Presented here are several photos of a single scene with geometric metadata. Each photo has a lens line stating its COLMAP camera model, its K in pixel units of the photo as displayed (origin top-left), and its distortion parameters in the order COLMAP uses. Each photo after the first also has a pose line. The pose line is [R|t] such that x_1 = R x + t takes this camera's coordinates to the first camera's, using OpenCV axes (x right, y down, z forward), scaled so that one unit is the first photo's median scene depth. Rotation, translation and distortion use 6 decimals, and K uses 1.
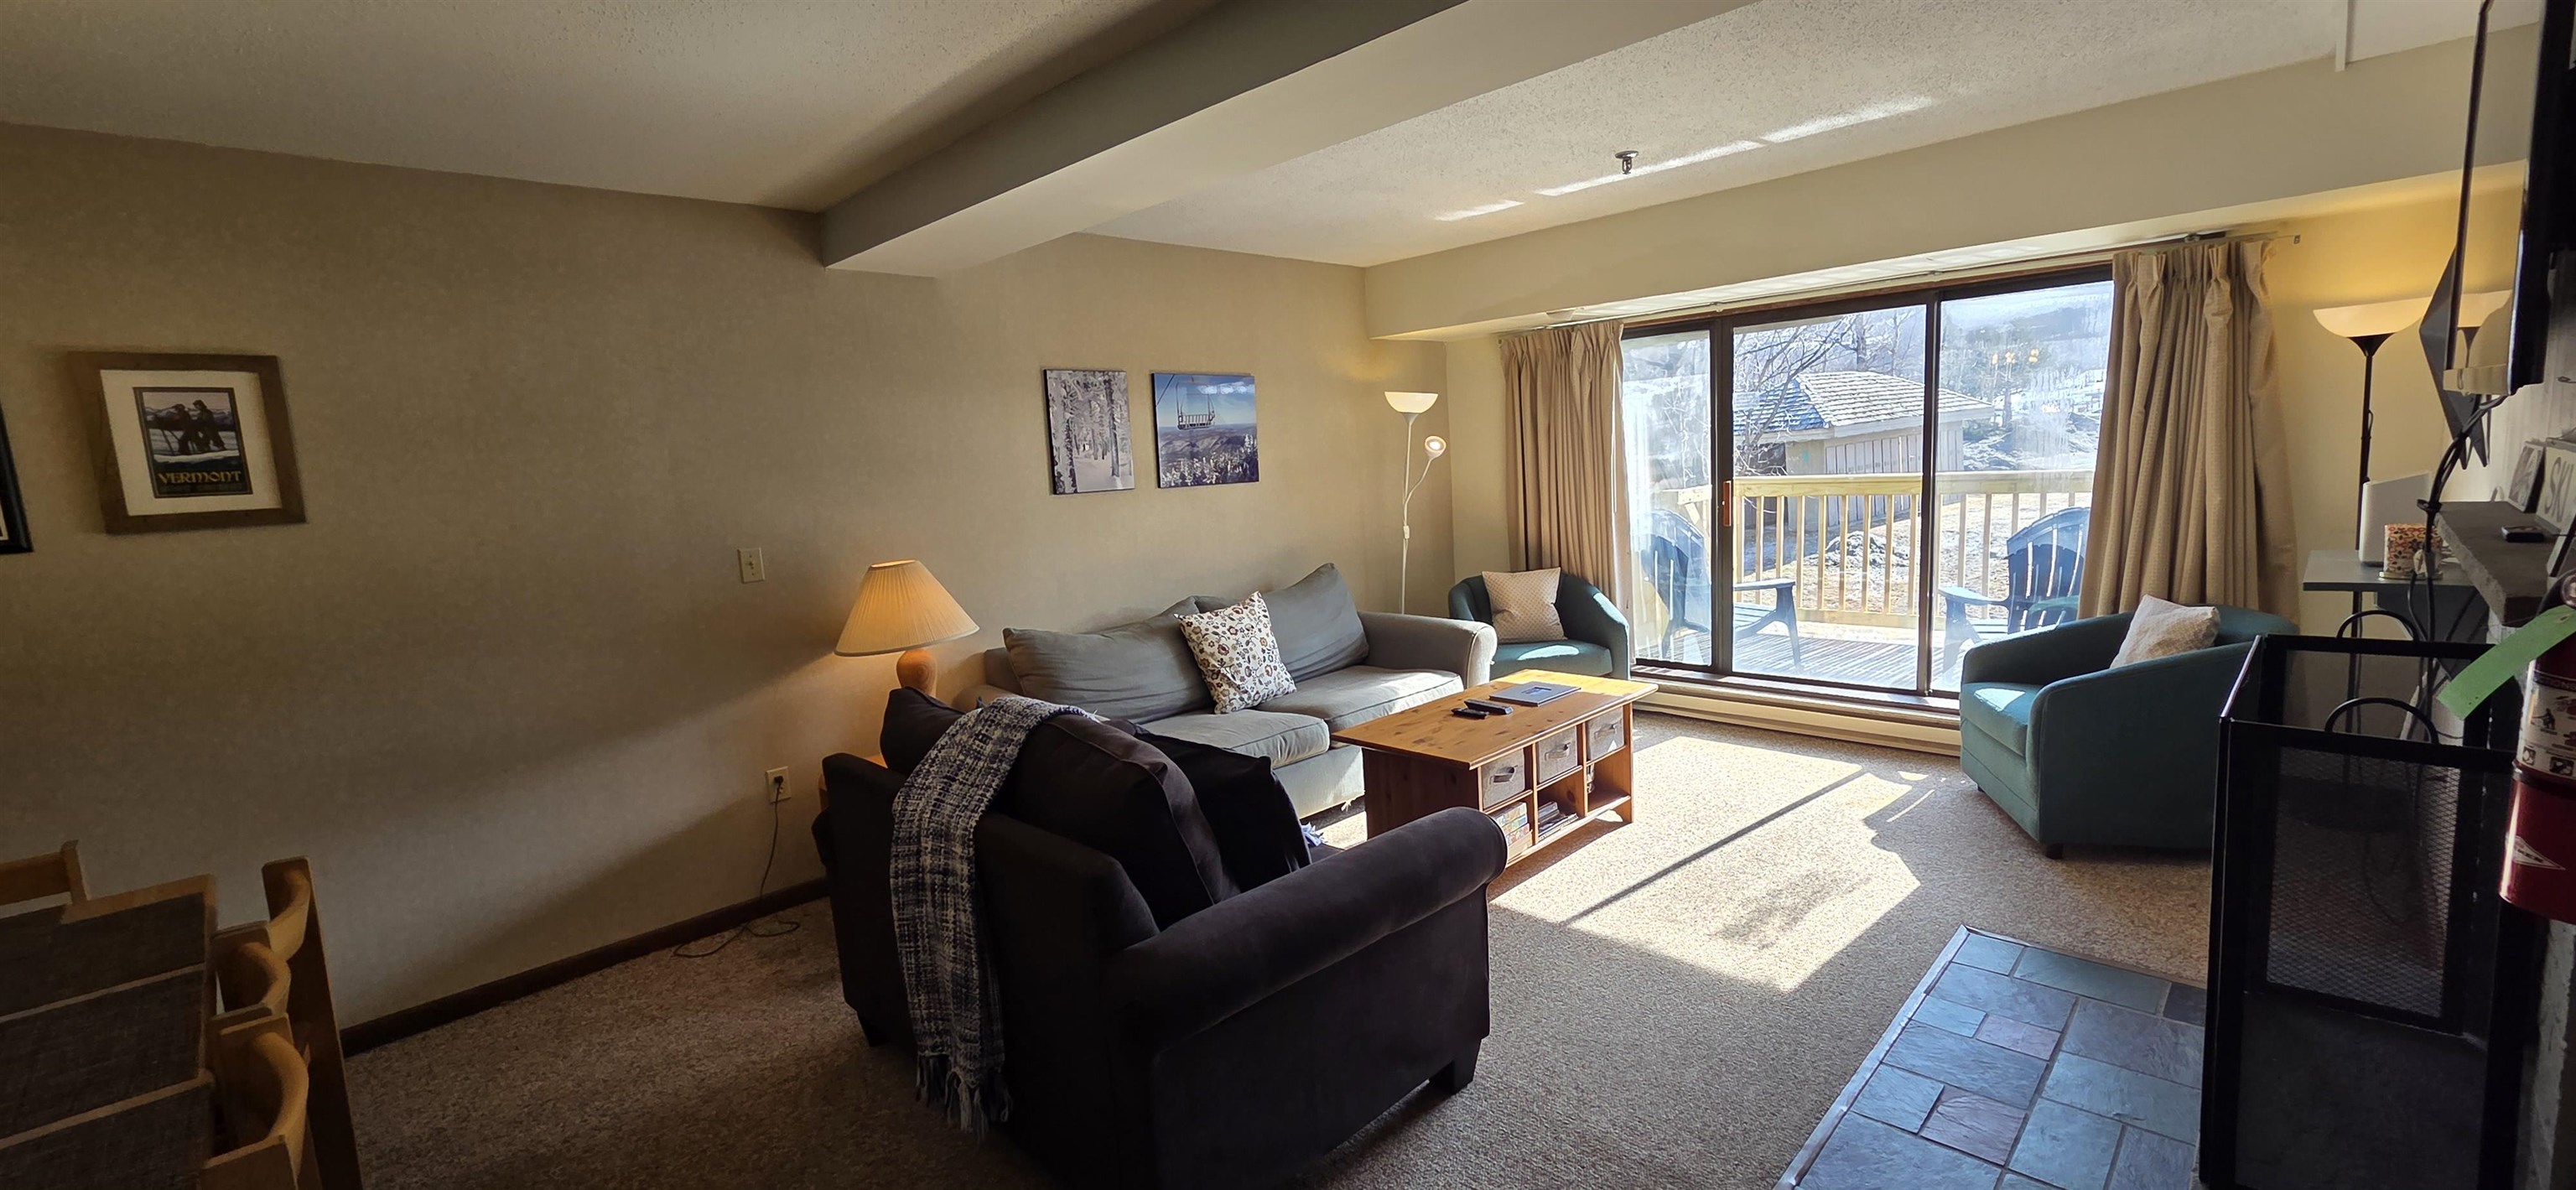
lens RADIAL K [[1064.2, 0, 1288.0], [0, 1064.2, 595.0], [0, 0, 1]] dist [0.001029, 0.000135]
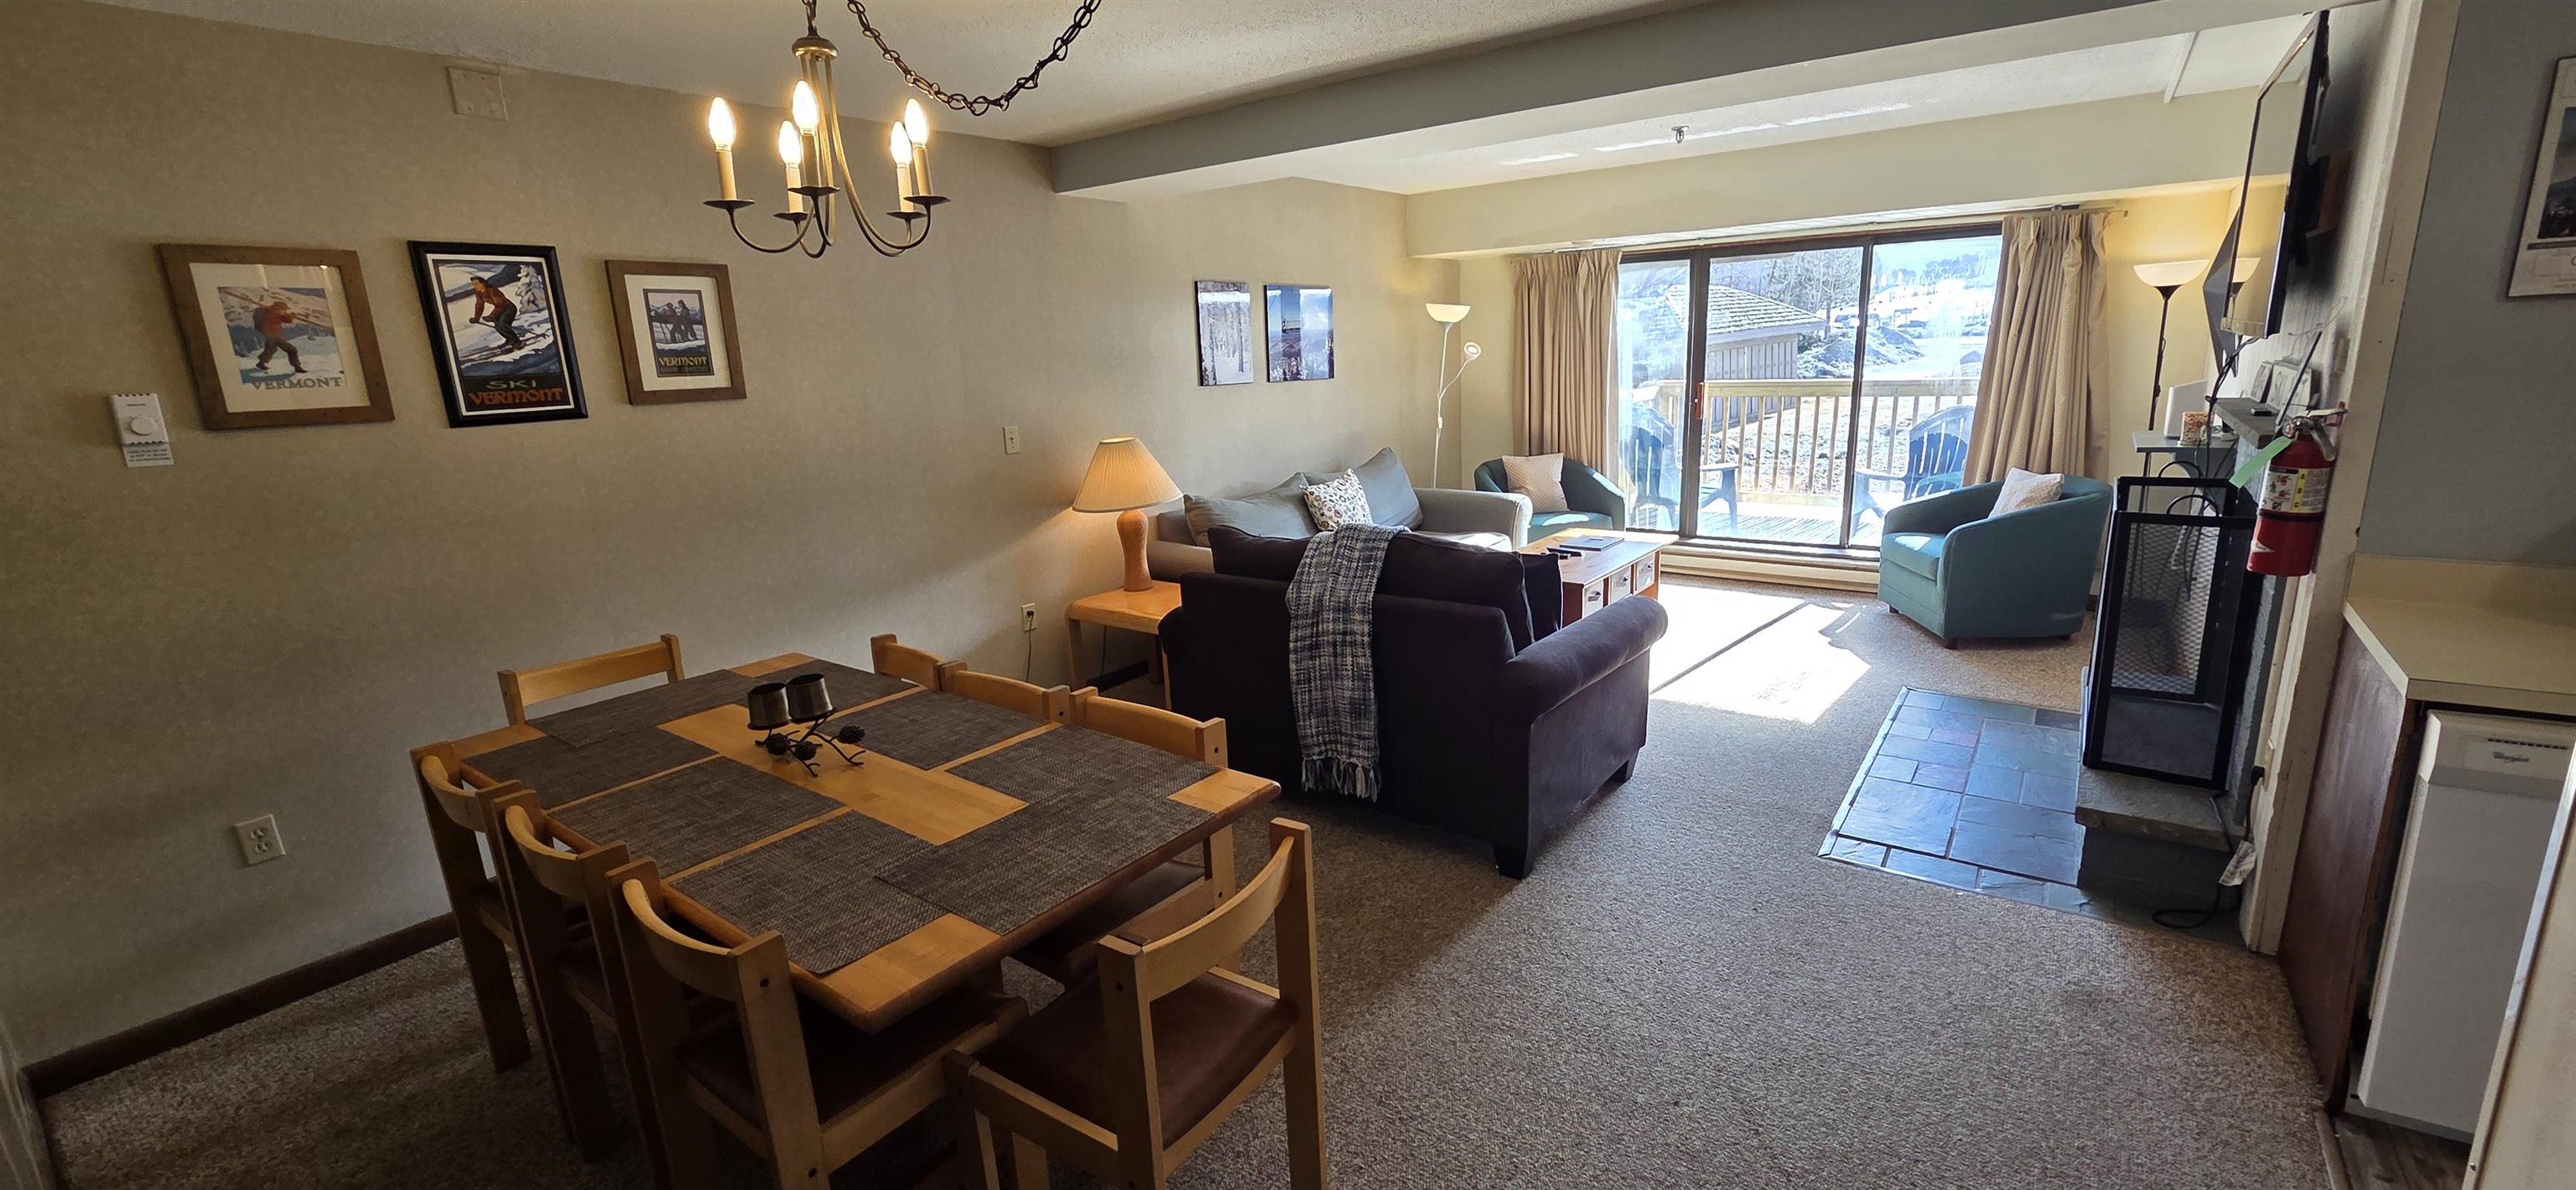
lens RADIAL K [[1069.4, 0, 1288.0], [0, 1069.4, 595.0], [0, 0, 1]] dist [-0.001653, -0.000012]
pose [[0.990084, -0.014817, 0.139690, -0.338222], [0.002200, 0.995935, 0.090047, 0.037796], [-0.140457, -0.088847, 0.986092, -0.269574]]
